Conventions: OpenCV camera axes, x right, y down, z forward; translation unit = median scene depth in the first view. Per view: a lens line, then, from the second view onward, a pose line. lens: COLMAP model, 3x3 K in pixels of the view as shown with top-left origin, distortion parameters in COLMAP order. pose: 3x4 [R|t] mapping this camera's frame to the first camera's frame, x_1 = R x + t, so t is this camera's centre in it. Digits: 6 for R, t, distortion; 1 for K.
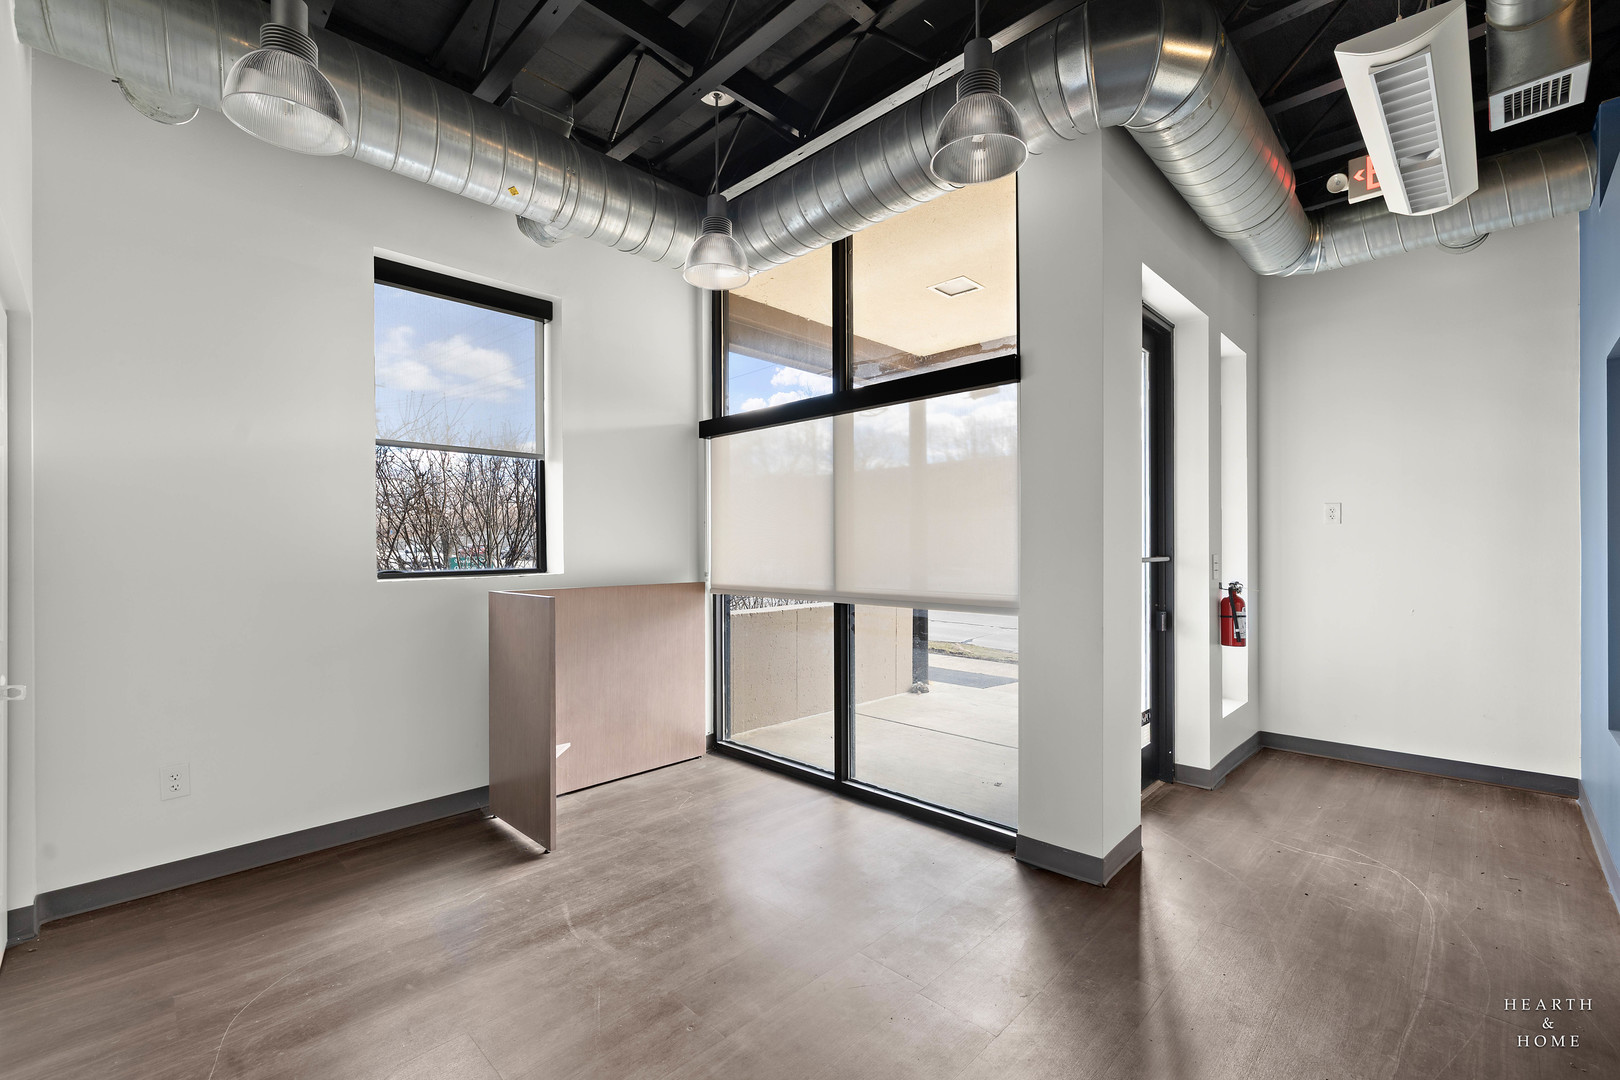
lens RADIAL K [[688.8, 0, 800.8], [0, 688.8, 548.0], [0, 0, 1]] dist [-0.001141, 0.000091]
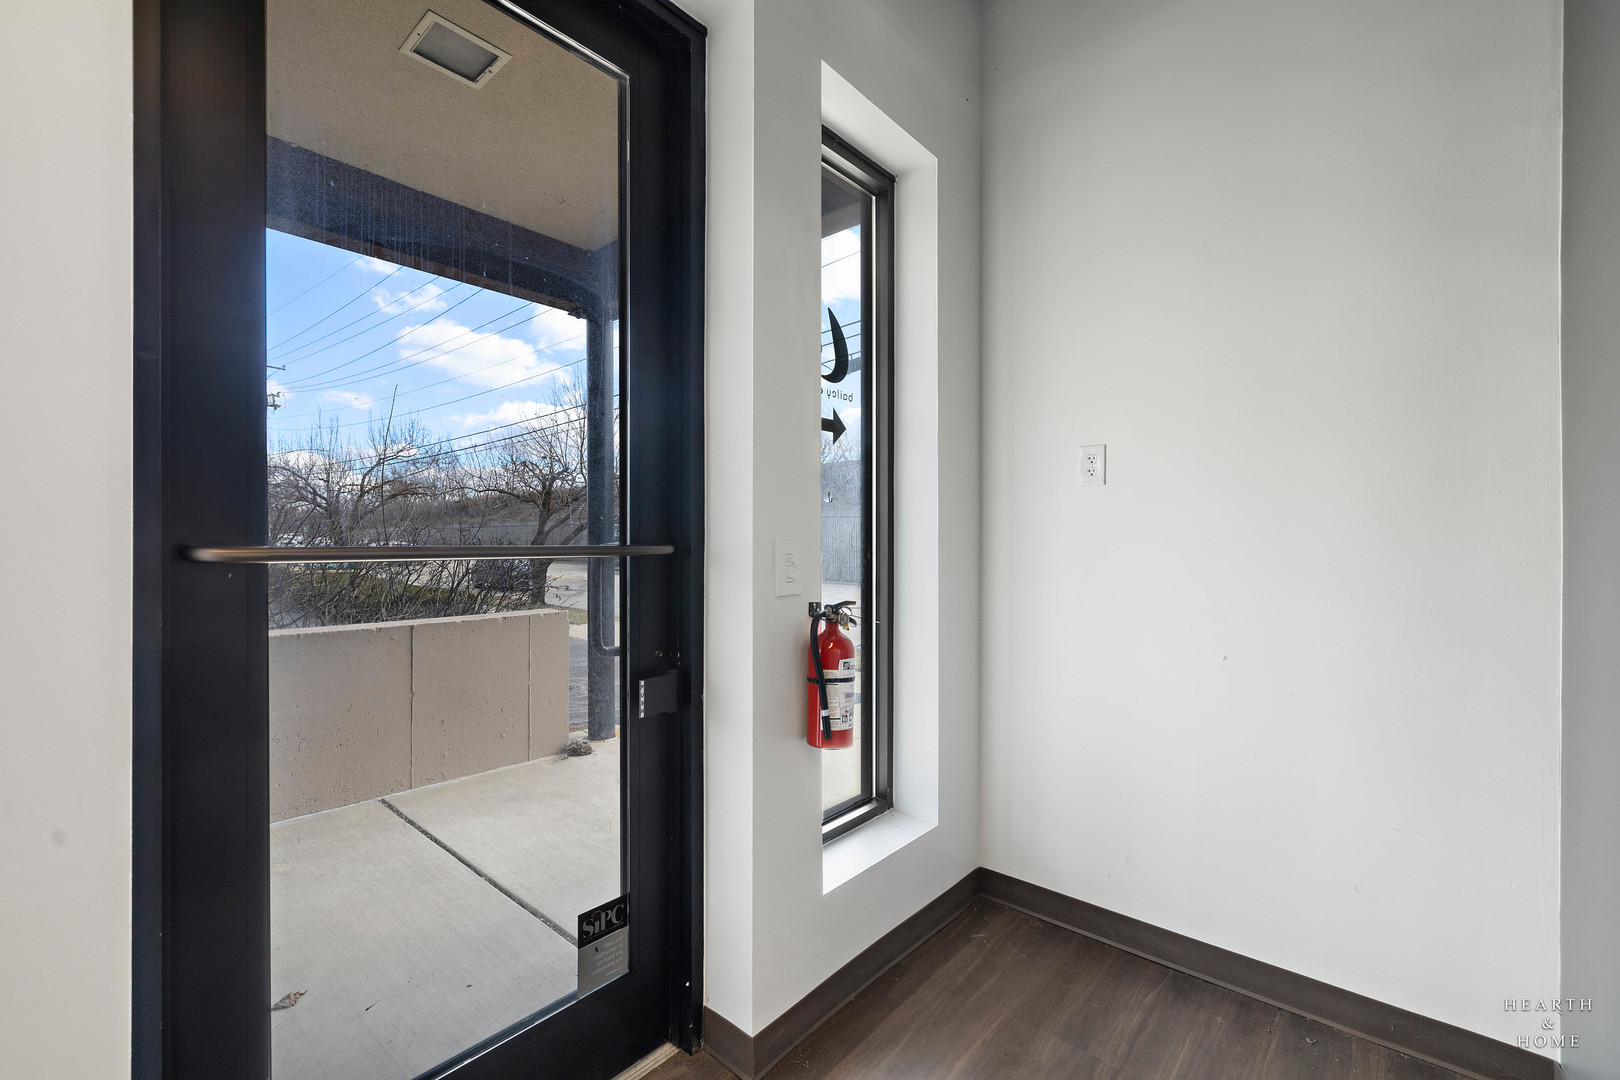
lens RADIAL K [[675.0, 0, 802.4], [0, 675.0, 539.6], [0, 0, 1]] dist [-0.001034, 0.000095]
pose [[0.998096, 0.004359, 0.061533, 0.578939], [-0.004330, 0.999990, -0.000597, 0.008550], [-0.061535, 0.000329, 0.998105, 0.555651]]
